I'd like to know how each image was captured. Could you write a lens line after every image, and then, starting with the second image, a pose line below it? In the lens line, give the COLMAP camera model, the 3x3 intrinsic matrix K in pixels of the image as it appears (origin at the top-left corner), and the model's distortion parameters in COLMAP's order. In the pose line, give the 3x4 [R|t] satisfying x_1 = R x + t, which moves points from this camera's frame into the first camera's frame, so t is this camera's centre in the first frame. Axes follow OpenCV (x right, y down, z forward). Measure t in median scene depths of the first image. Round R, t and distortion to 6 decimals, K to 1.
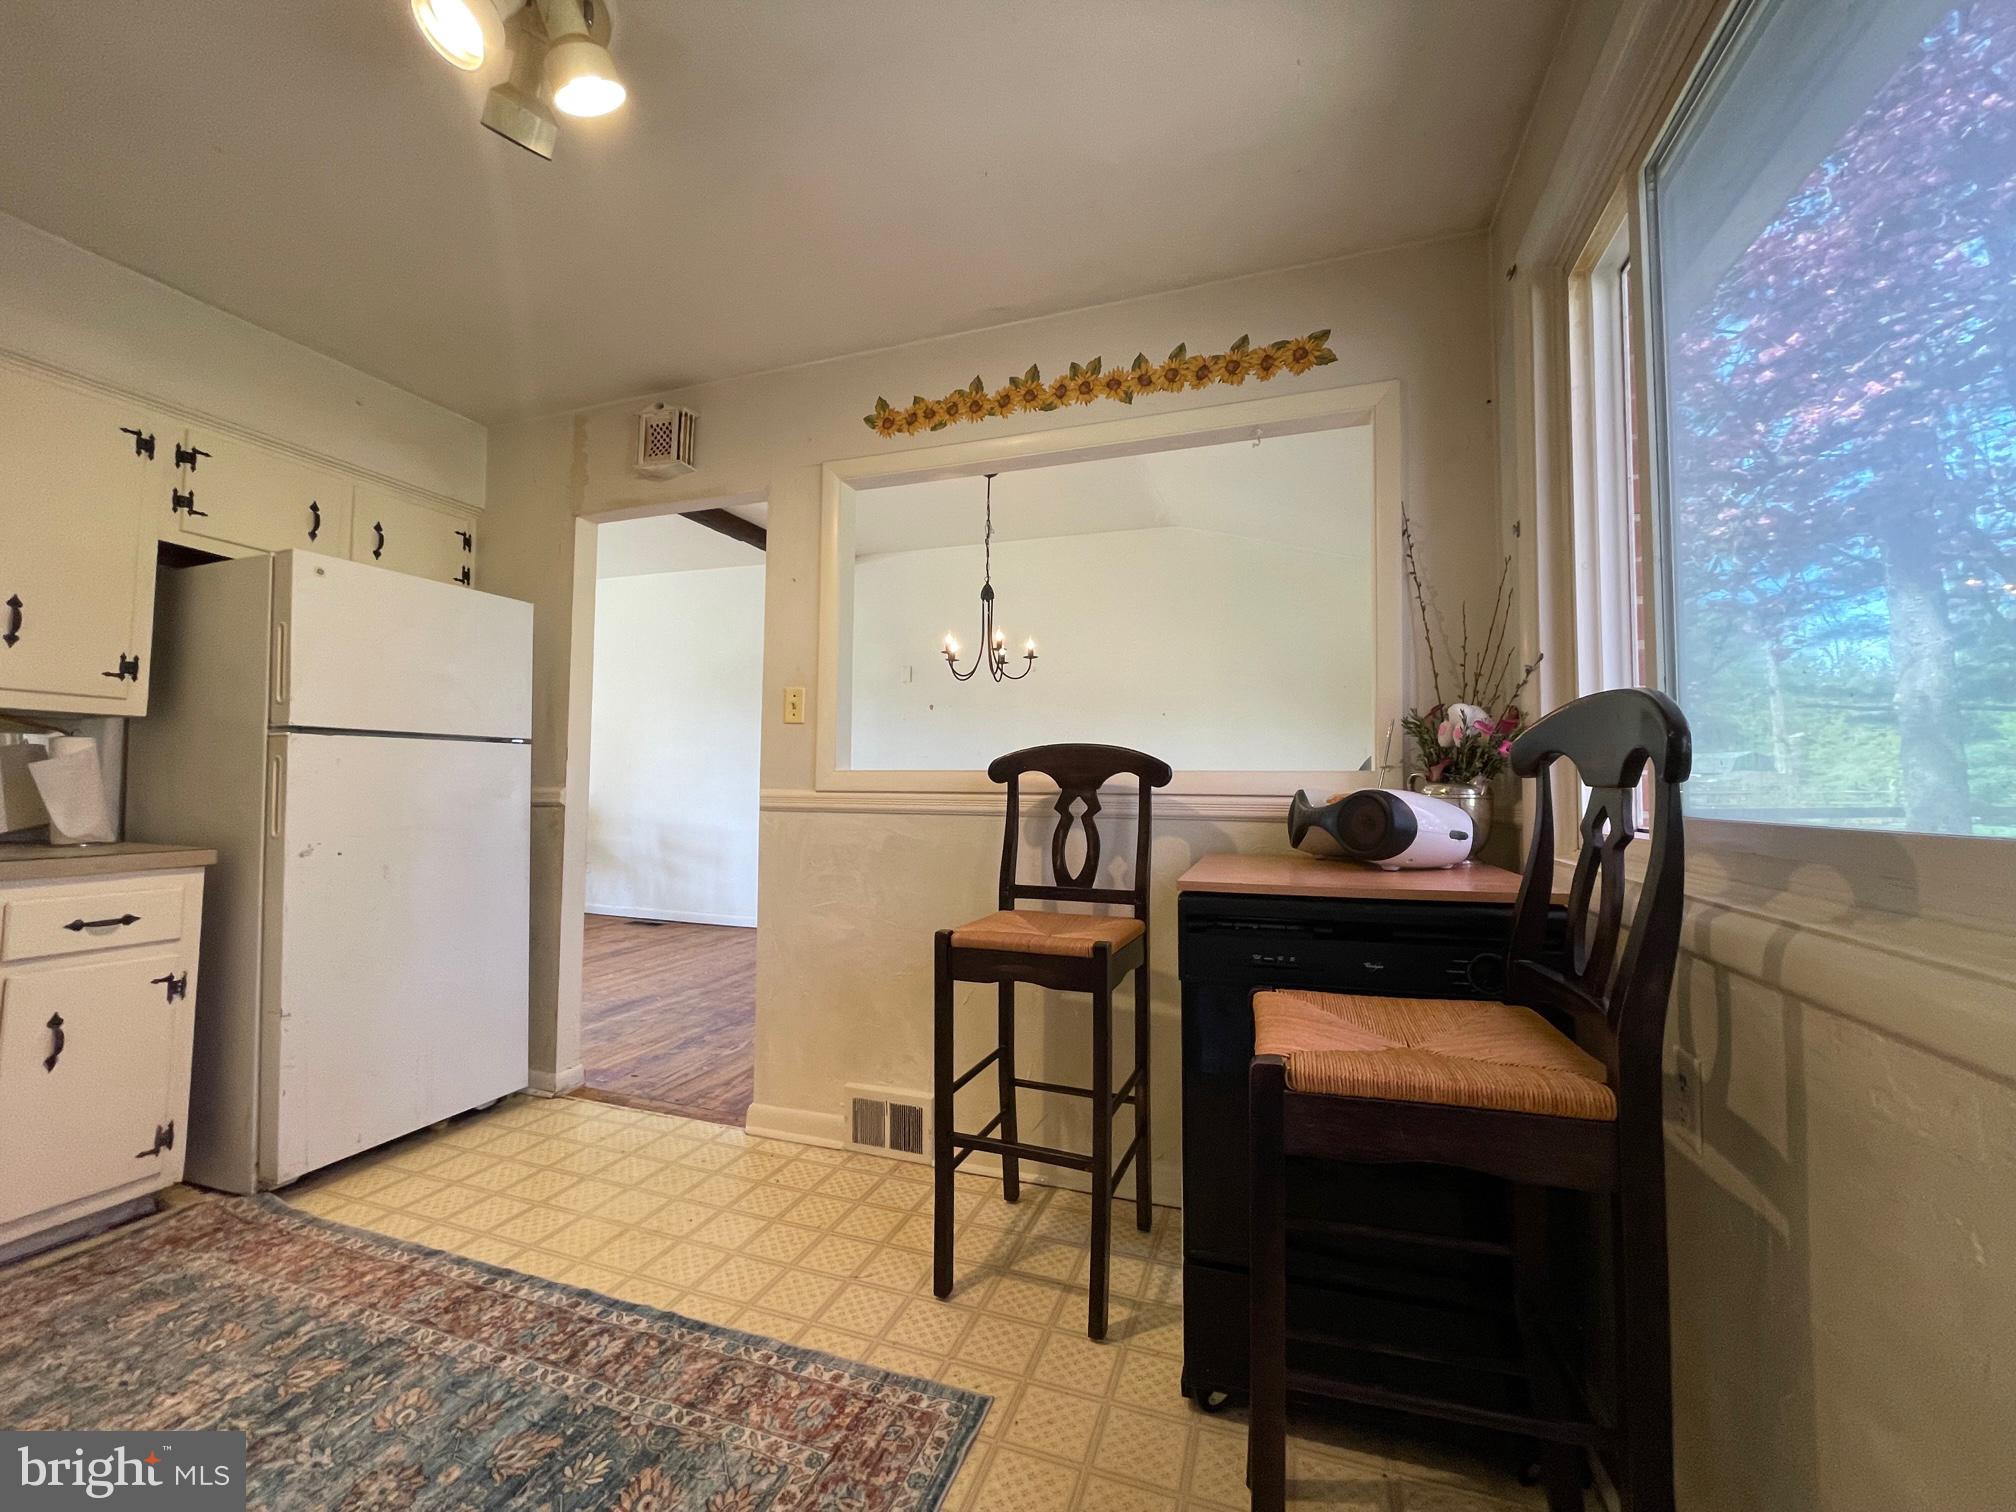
lens RADIAL K [[815.5, 0, 1006.8], [0, 815.5, 755.5], [0, 0, 1]] dist [-0.001391, -0.000104]
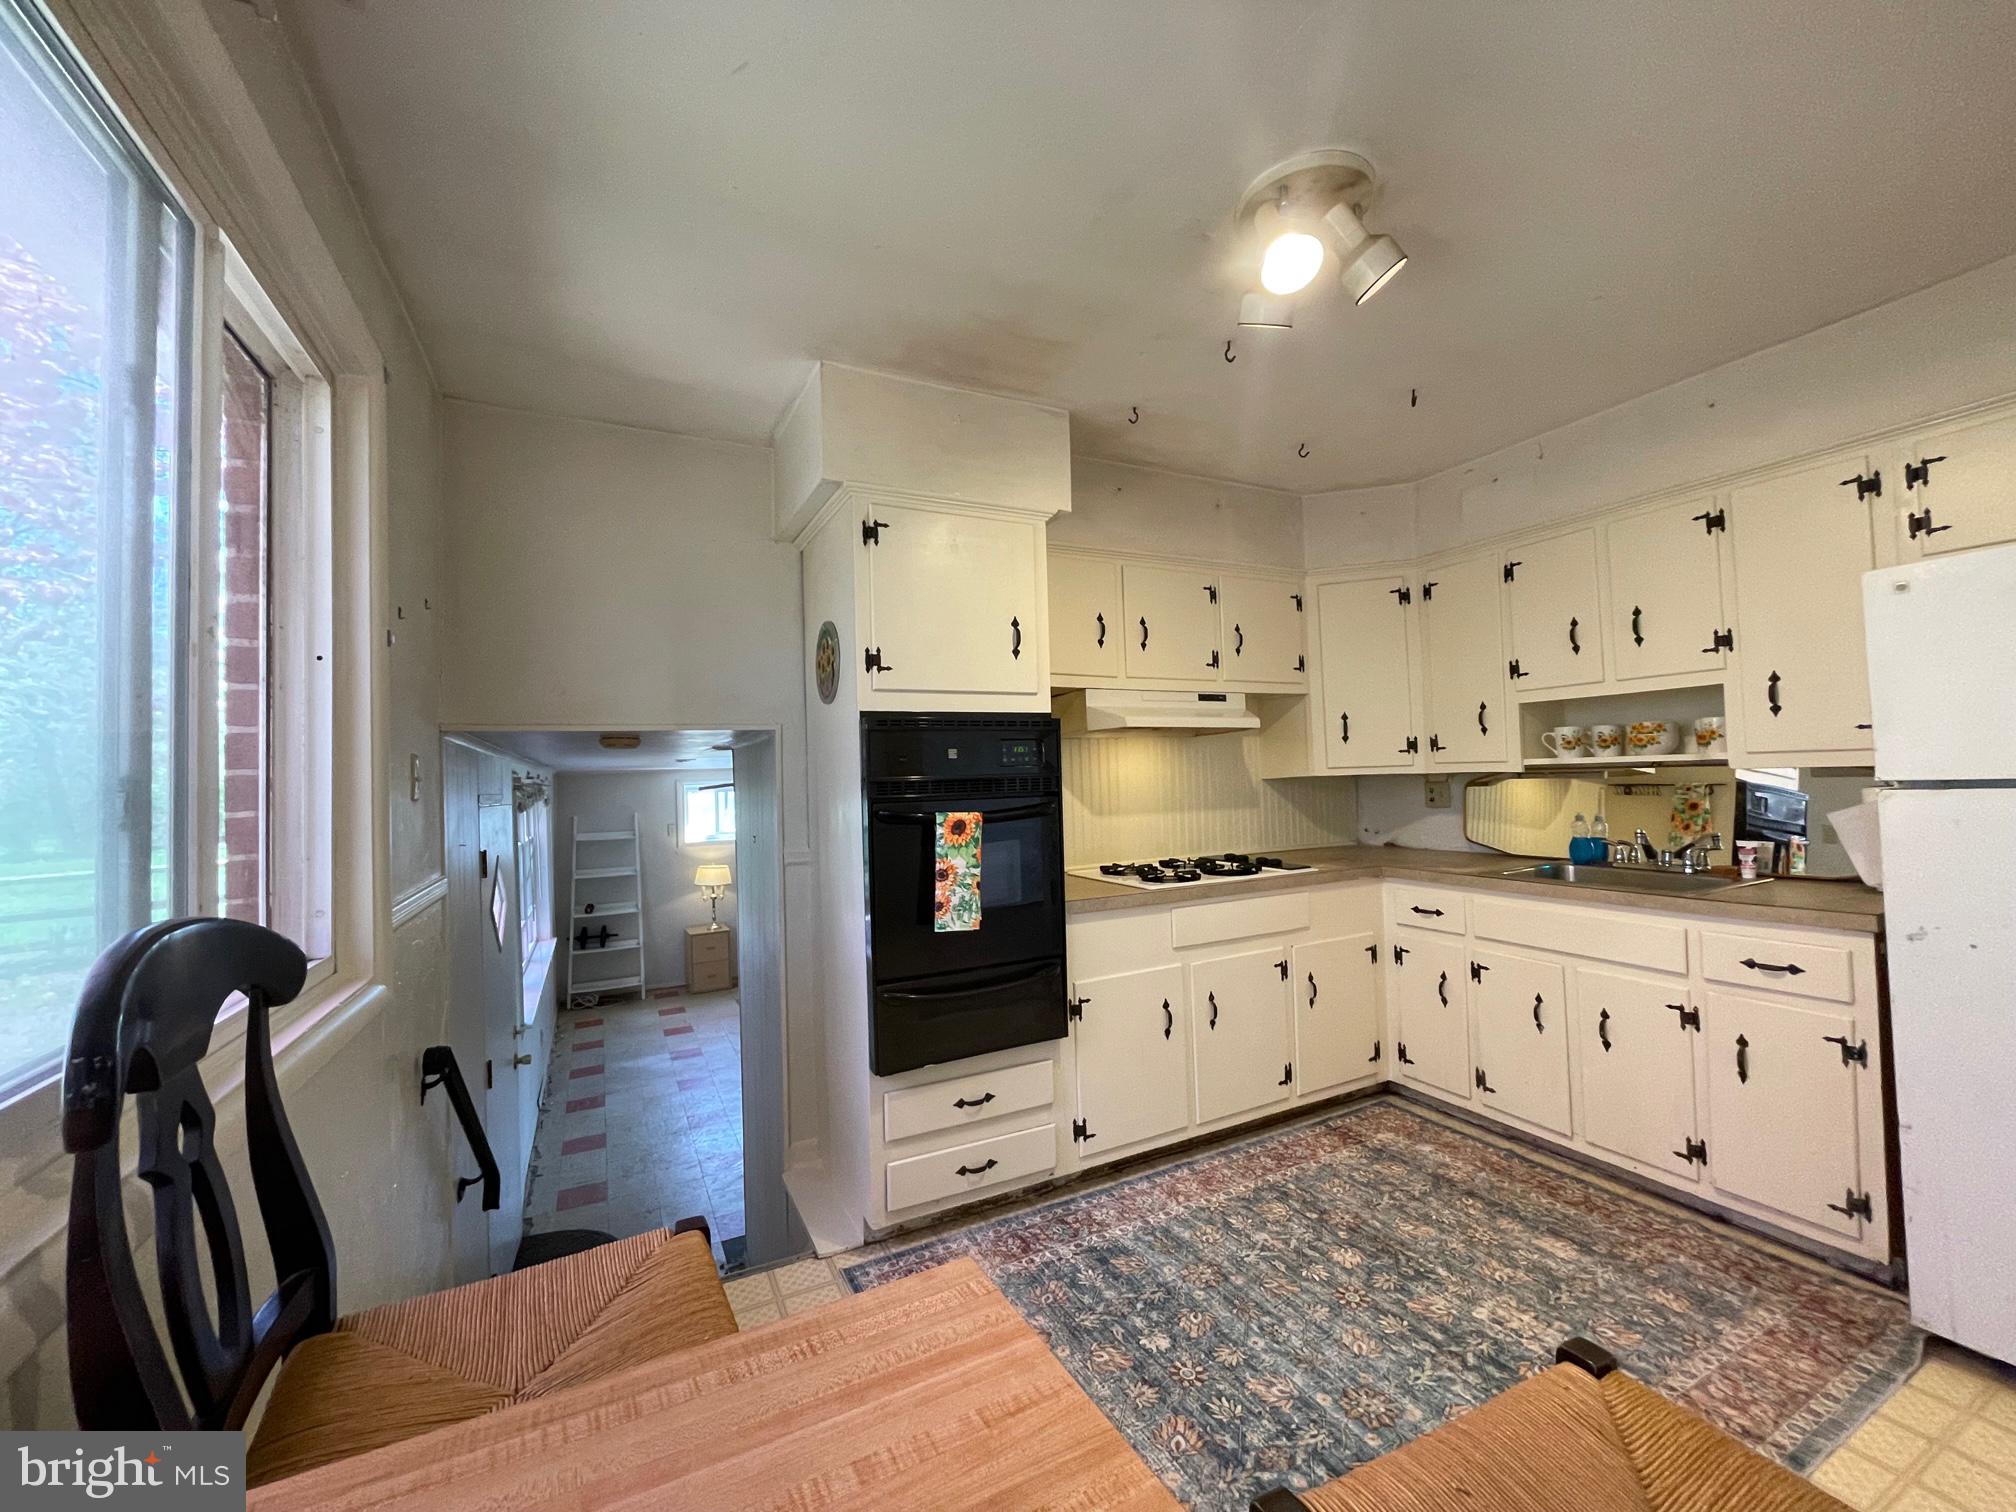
lens RADIAL K [[815.5, 0, 1009.4], [0, 815.5, 755.4], [0, 0, 1]] dist [-0.001391, -0.000104]
pose [[-0.689744, -0.003792, -0.724044, 0.382238], [0.058847, 0.996384, -0.061278, -0.069301], [0.721658, -0.084874, -0.687027, 0.991649]]
